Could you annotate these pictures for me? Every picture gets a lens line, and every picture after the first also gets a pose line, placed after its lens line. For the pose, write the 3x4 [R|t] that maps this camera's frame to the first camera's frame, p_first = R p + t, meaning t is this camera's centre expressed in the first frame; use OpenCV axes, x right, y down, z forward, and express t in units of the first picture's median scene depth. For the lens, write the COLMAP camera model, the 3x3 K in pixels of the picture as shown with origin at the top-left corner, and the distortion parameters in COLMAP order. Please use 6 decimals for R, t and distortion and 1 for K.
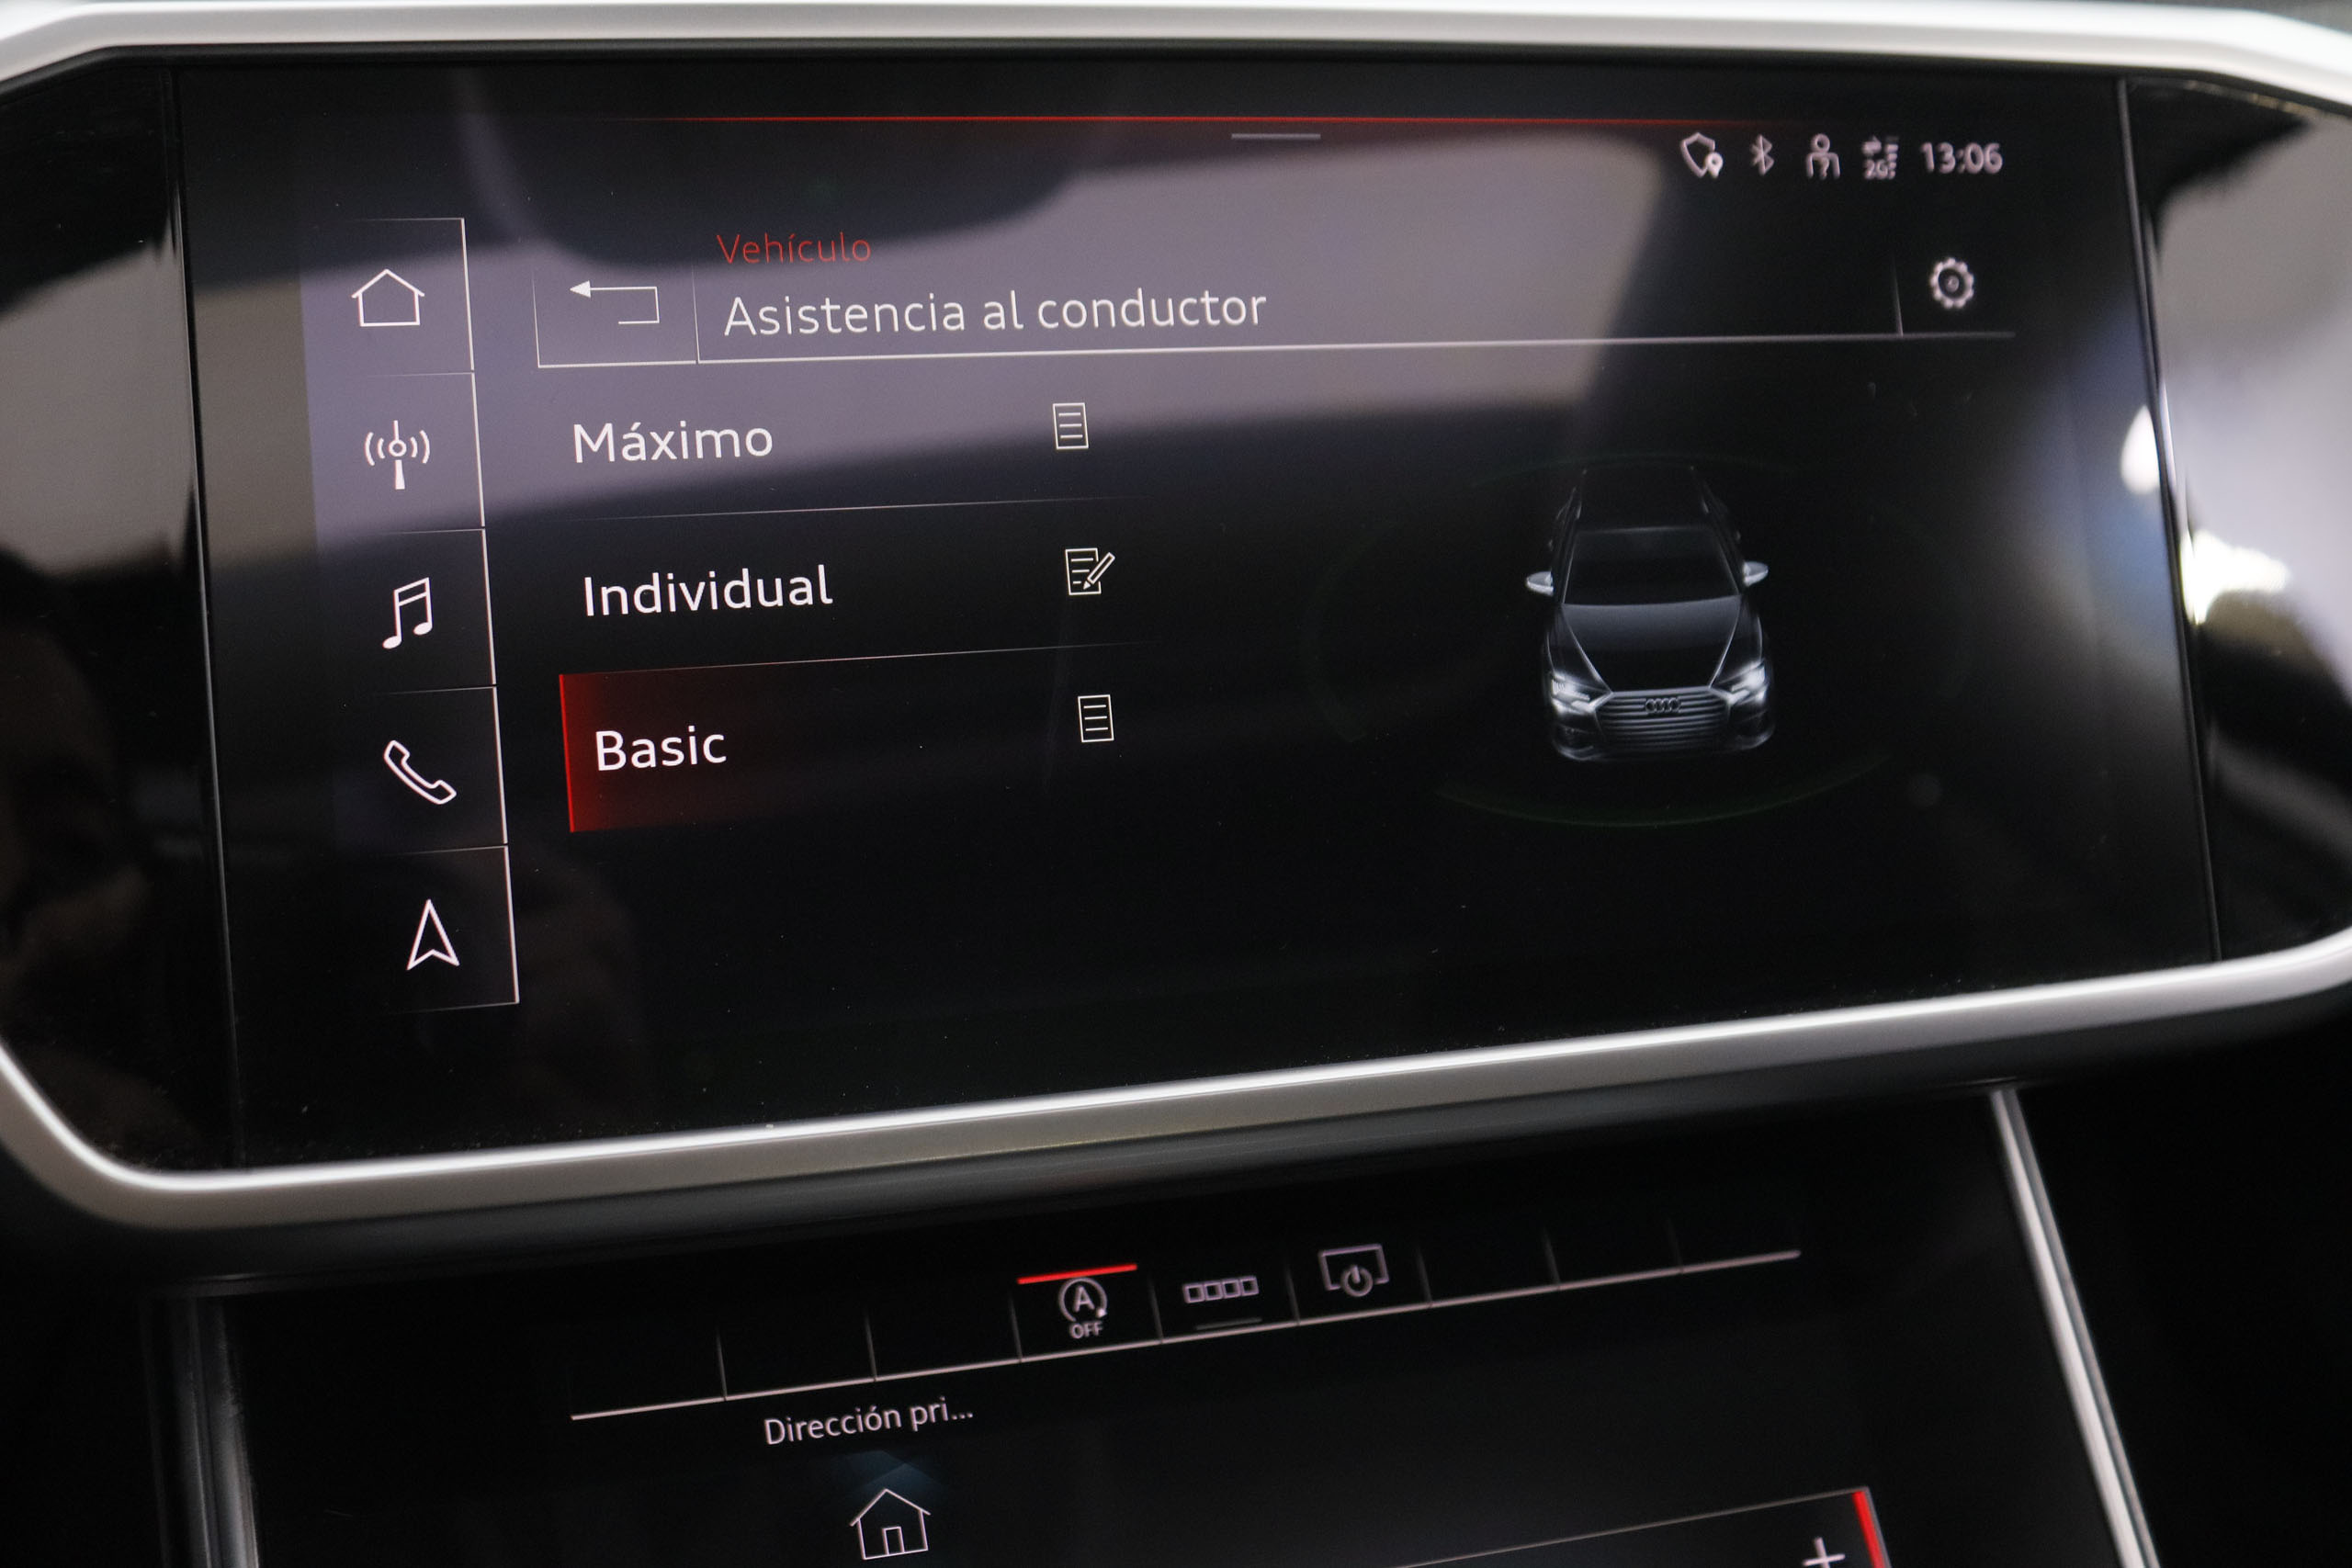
lens RADIAL K [[2745.0, 0, 1176.0], [0, 2745.0, 784.0], [0, 0, 1]] dist [-0.089754, 0.049582]
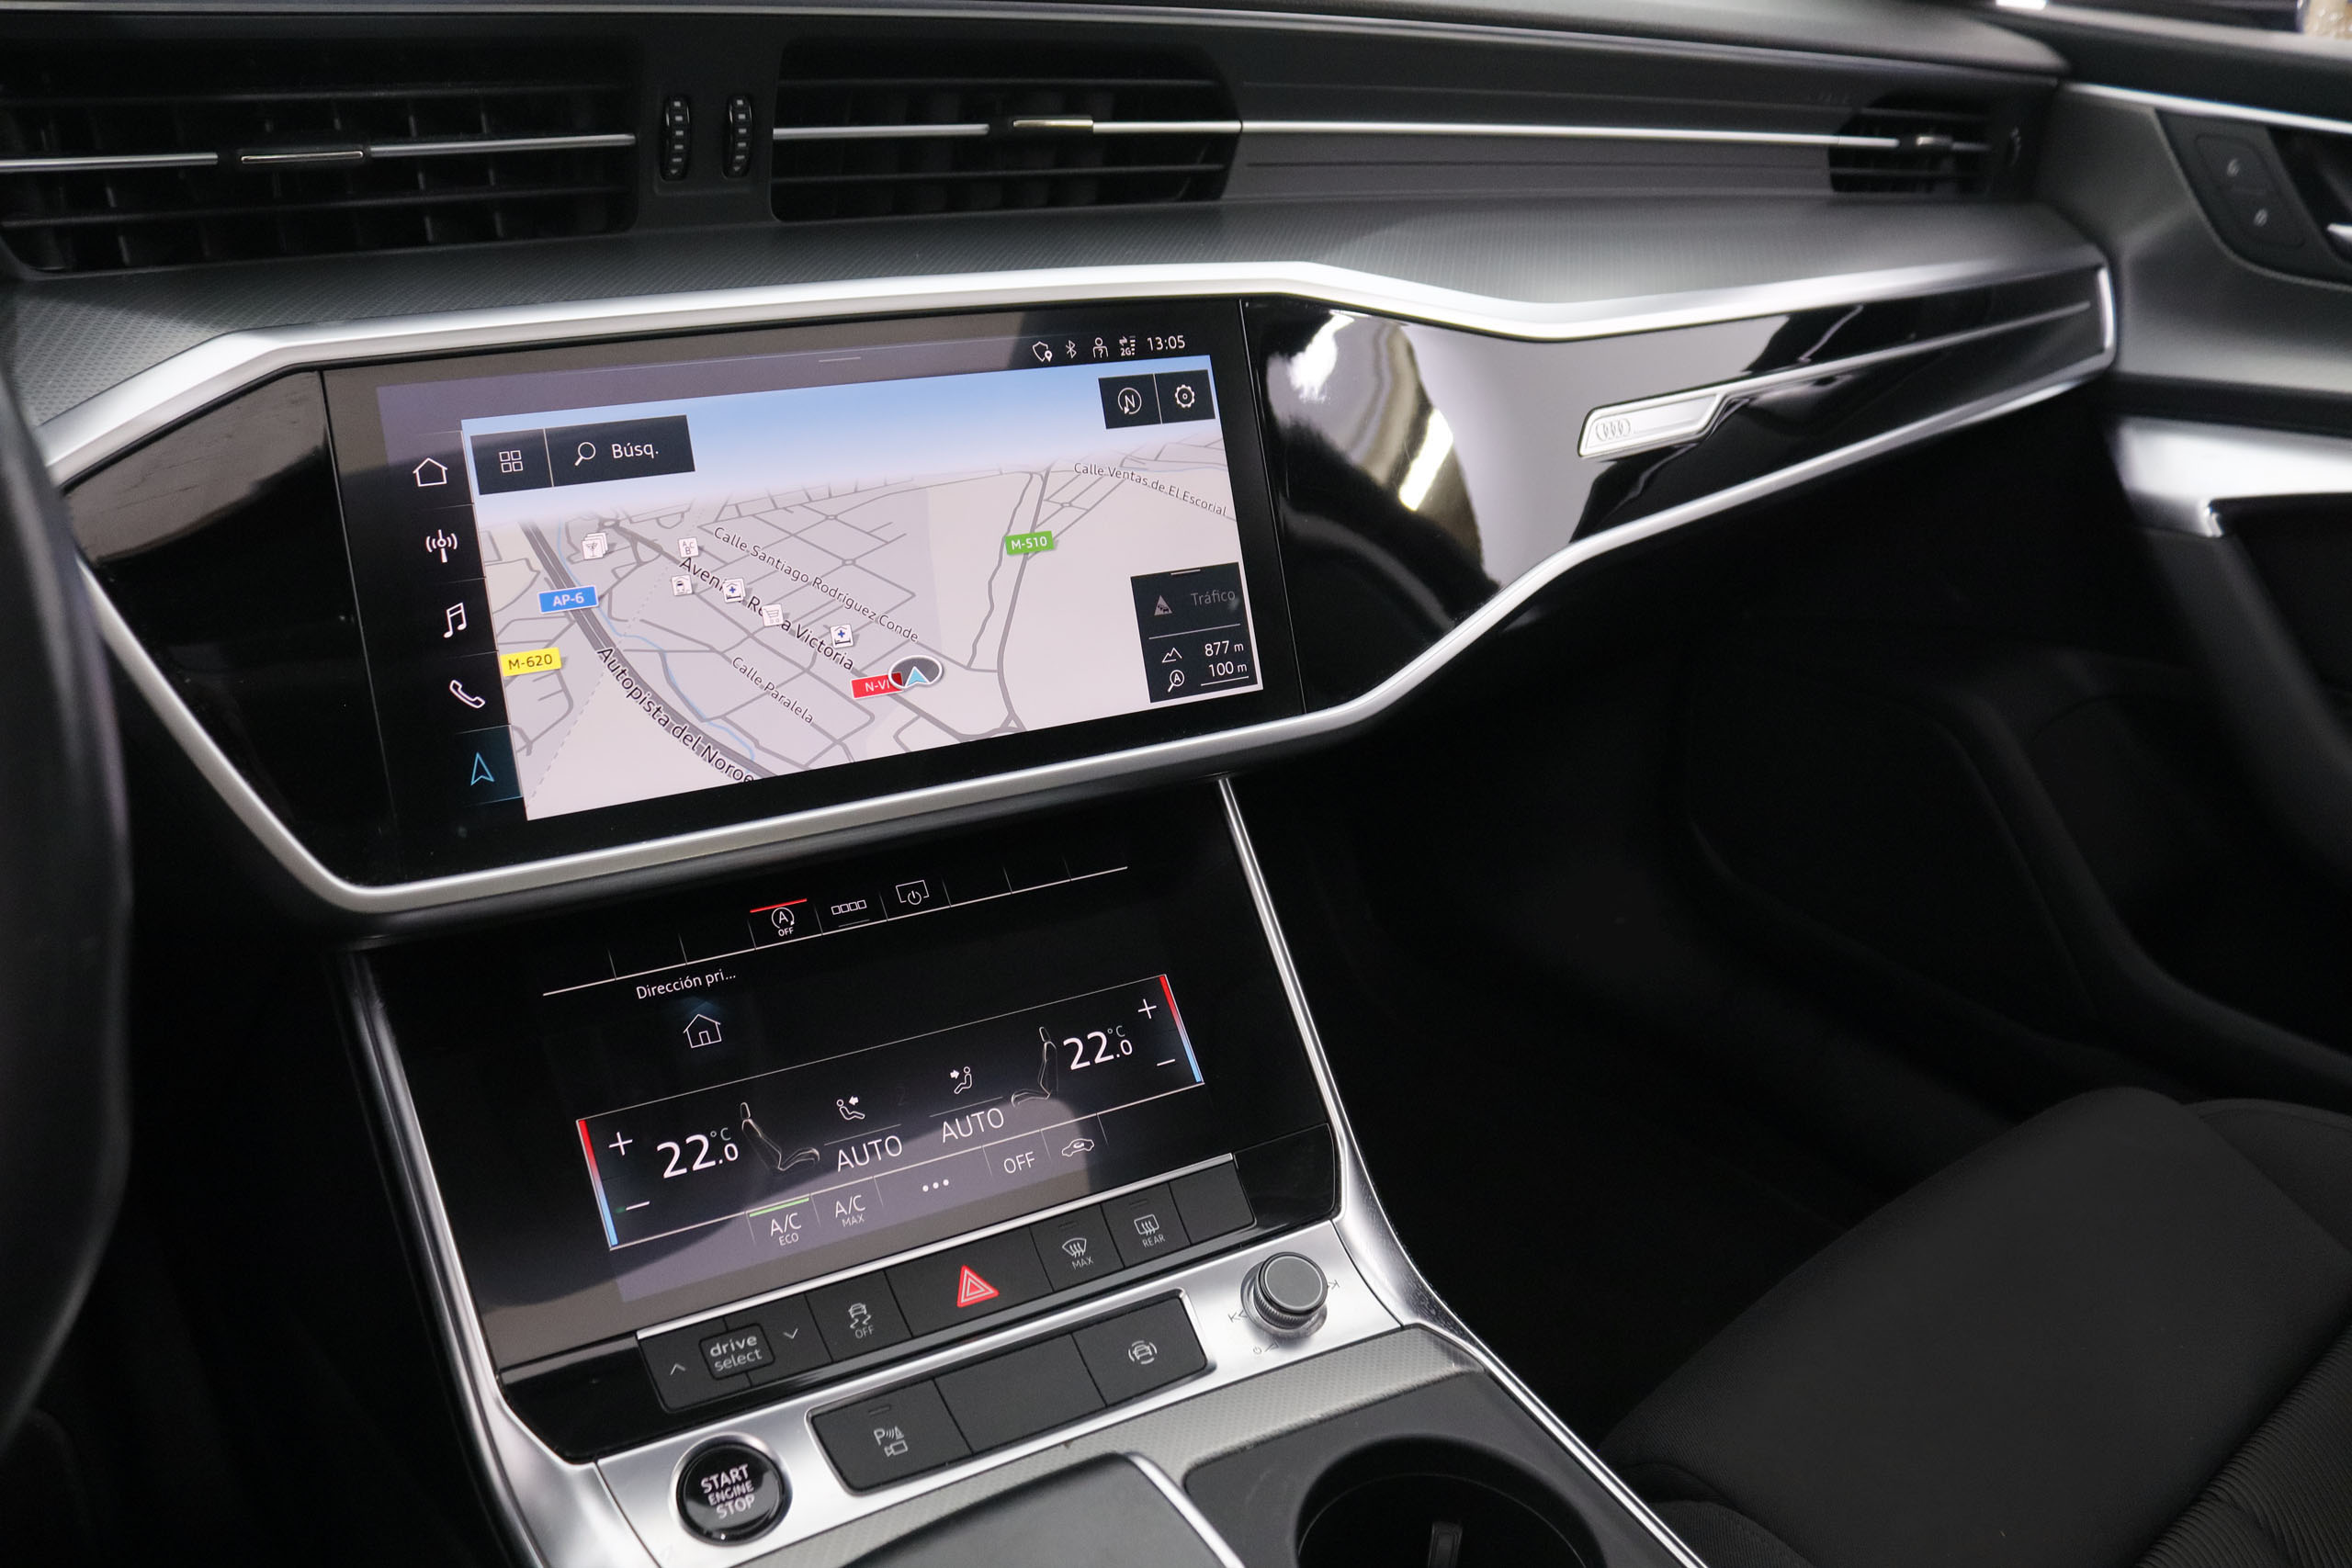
lens RADIAL K [[1941.7, 0, 1168.3], [0, 1941.7, 766.0], [0, 0, 1]] dist [-0.176979, 0.160424]
pose [[0.975262, -0.081441, 0.205503, -0.041562], [0.063358, 0.993639, 0.093098, -0.043257], [-0.211778, -0.077774, 0.974218, -0.485284]]
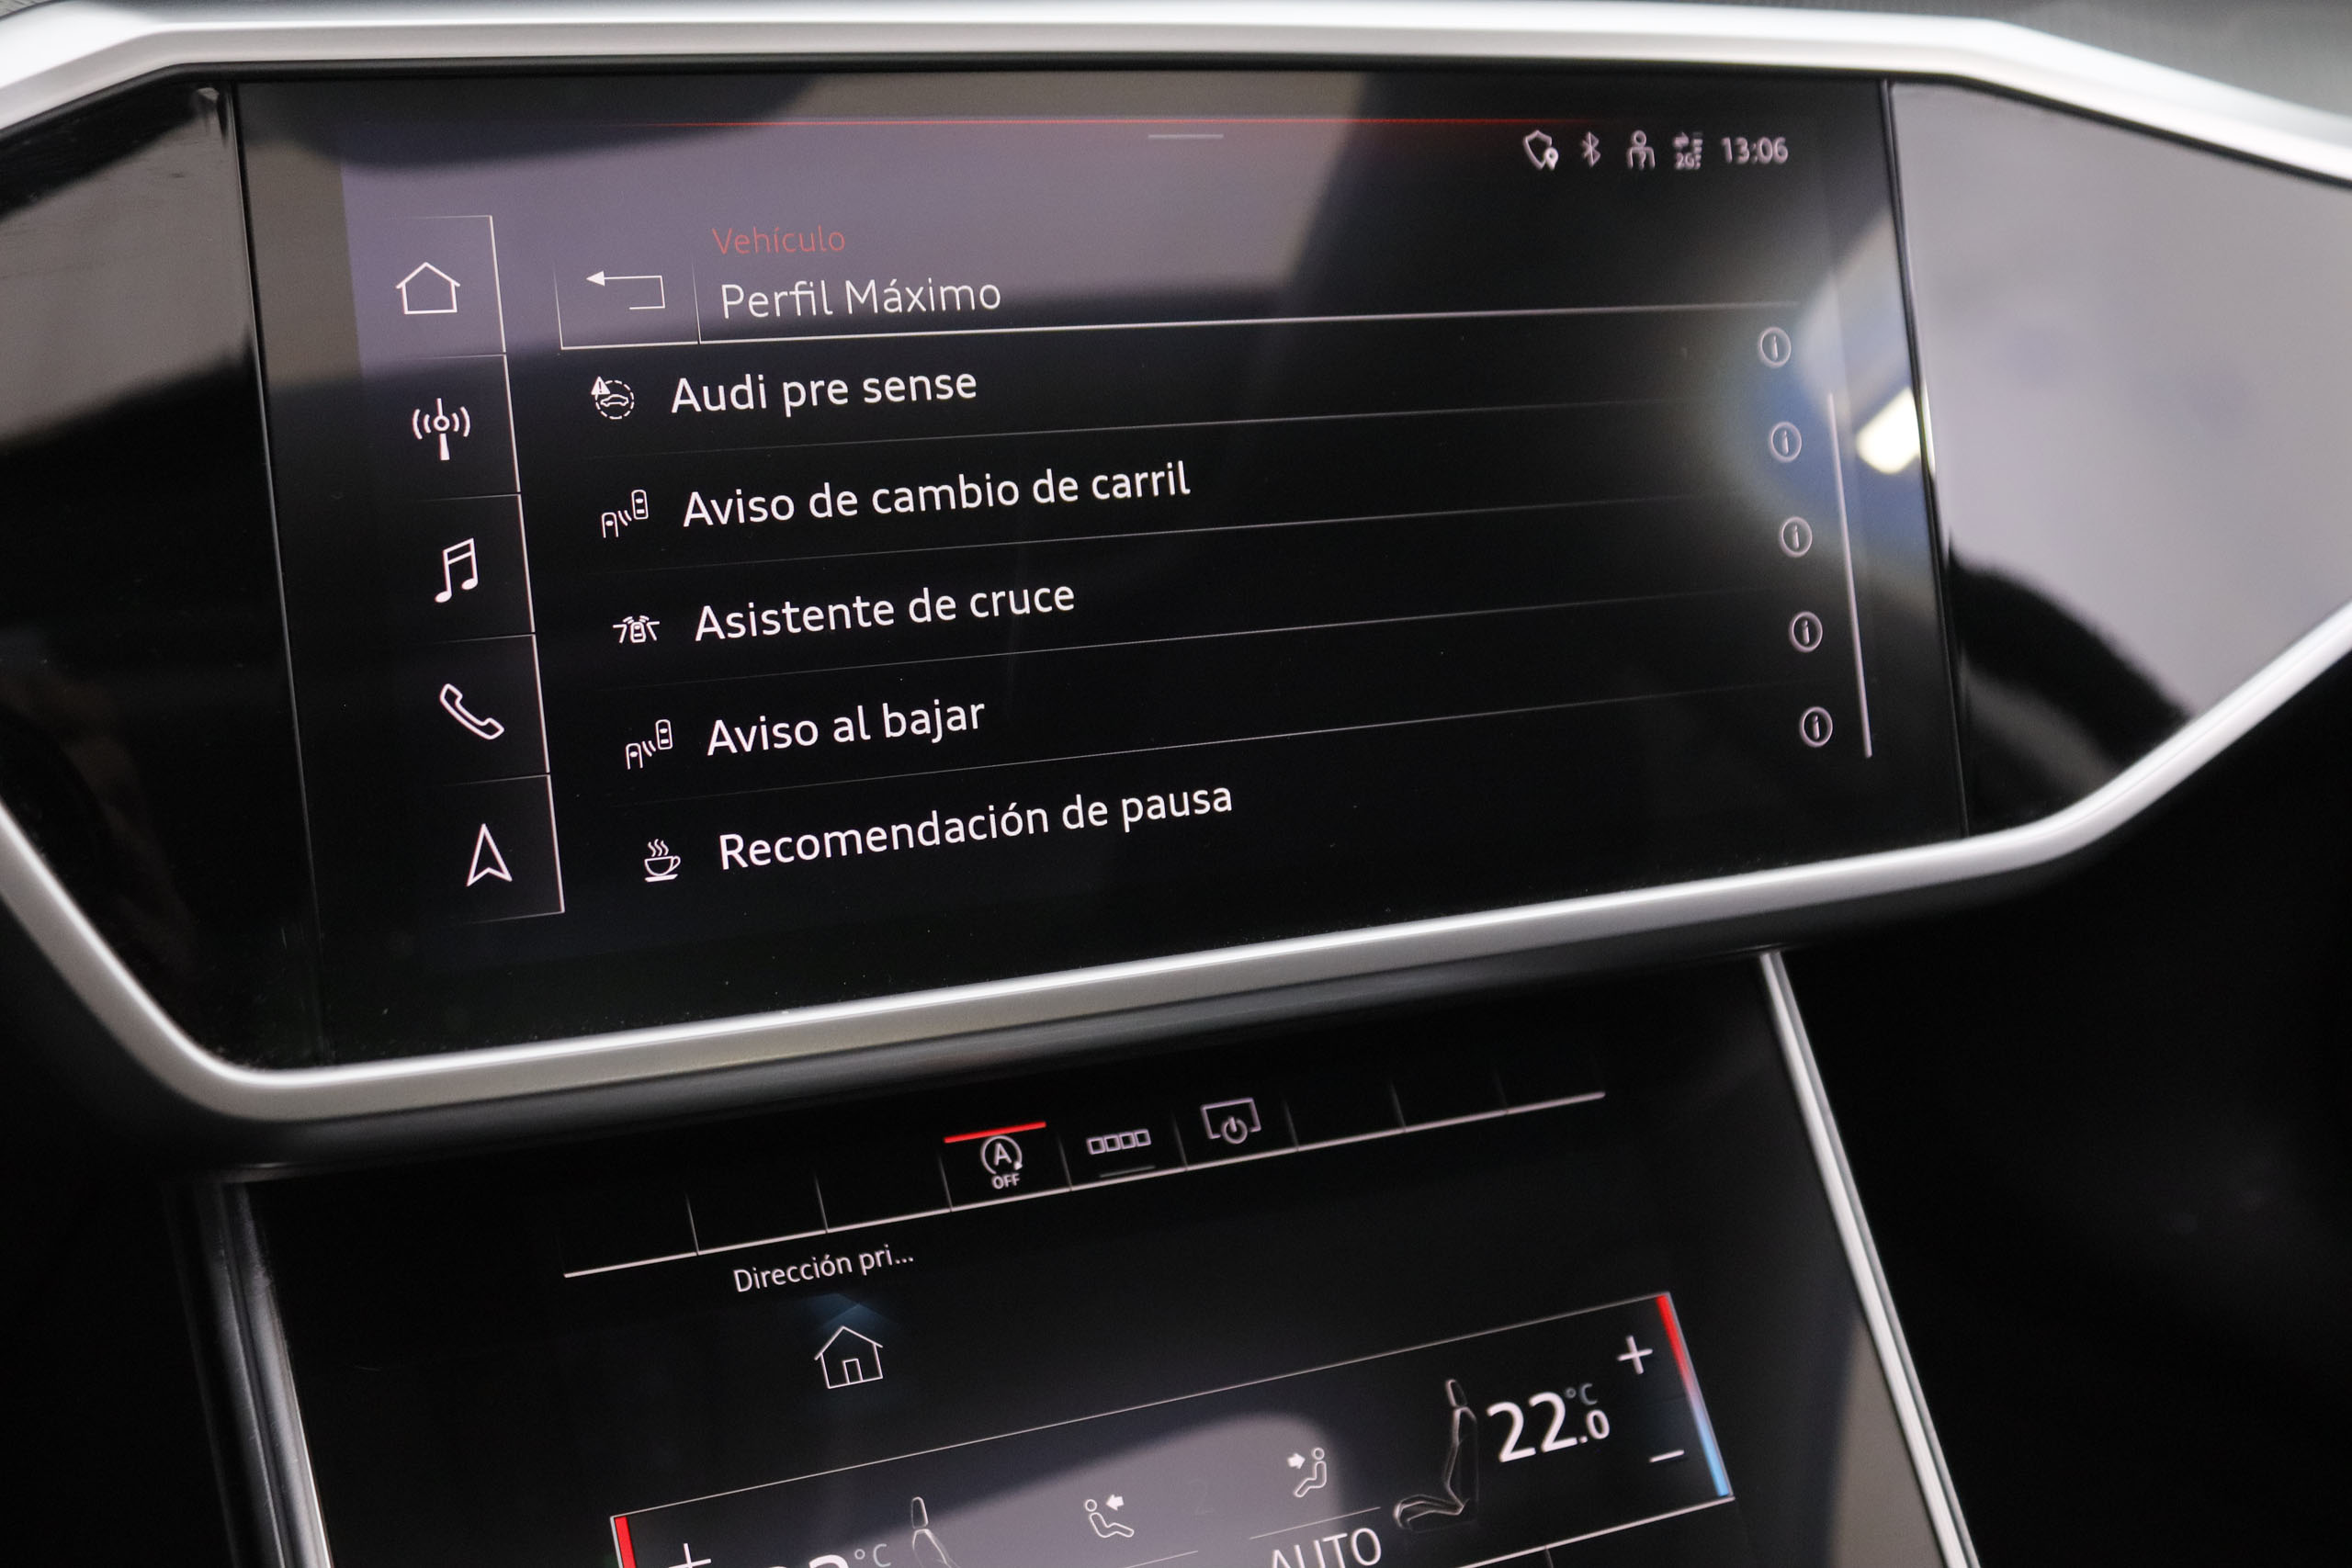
lens RADIAL K [[2759.3, 0, 1162.3], [0, 2759.3, 788.7], [0, 0, 1]] dist [-0.087850, 0.028316]
pose [[0.991757, -0.020012, 0.126558, -0.114231], [0.013328, 0.998482, 0.053439, -0.024310], [-0.127435, -0.051312, 0.990519, -0.138013]]
